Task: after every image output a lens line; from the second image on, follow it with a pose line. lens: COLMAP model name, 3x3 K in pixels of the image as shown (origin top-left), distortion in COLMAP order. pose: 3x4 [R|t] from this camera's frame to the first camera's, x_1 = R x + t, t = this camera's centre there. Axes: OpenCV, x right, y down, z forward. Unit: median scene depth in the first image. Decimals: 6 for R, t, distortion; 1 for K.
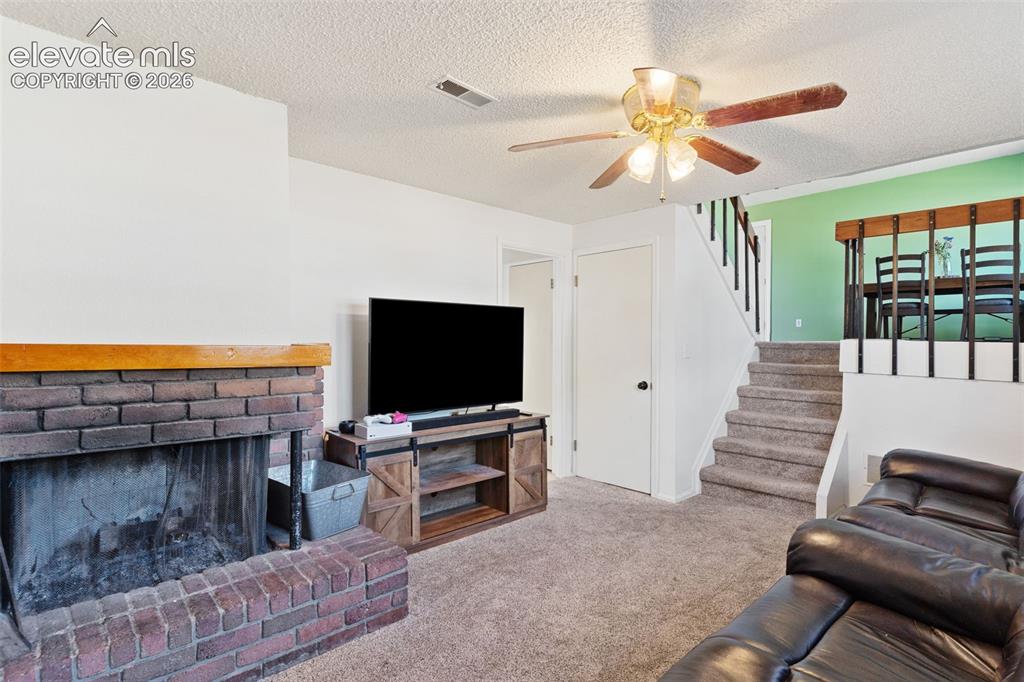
lens RADIAL K [[494.7, 0, 510.5], [0, 494.7, 344.1], [0, 0, 1]] dist [0.004147, -0.000194]
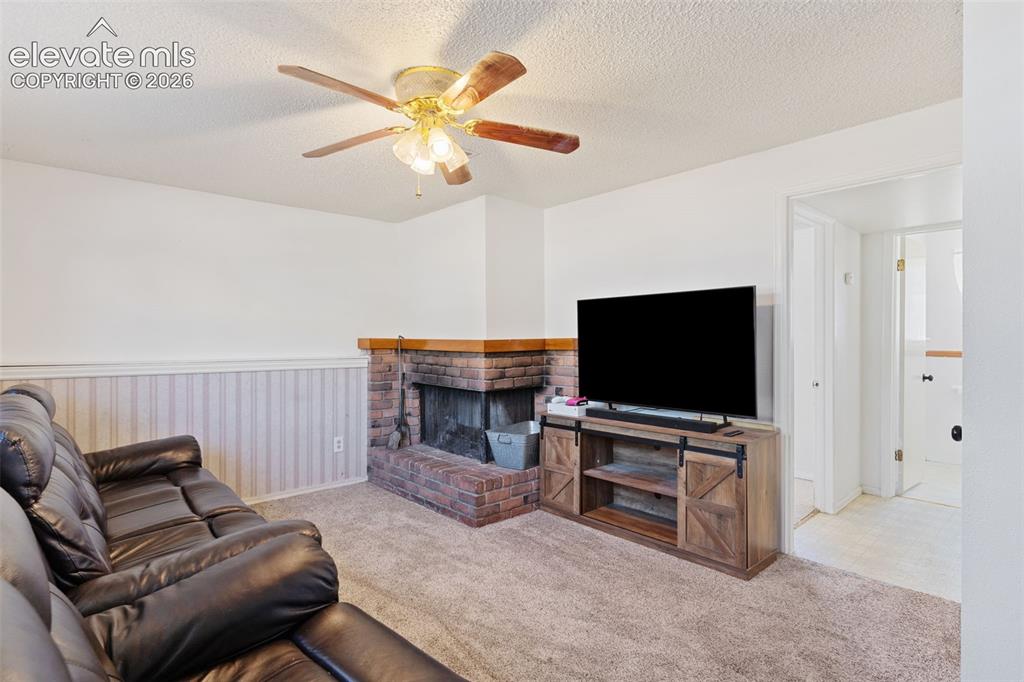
lens RADIAL K [[494.7, 0, 511.5], [0, 494.7, 341.2], [0, 0, 1]] dist [0.004147, -0.000194]
pose [[0.012462, -0.001488, -0.999921, 0.943090], [-0.001127, 0.999998, -0.001503, 0.008511], [0.999922, 0.001145, 0.012461, 0.838548]]
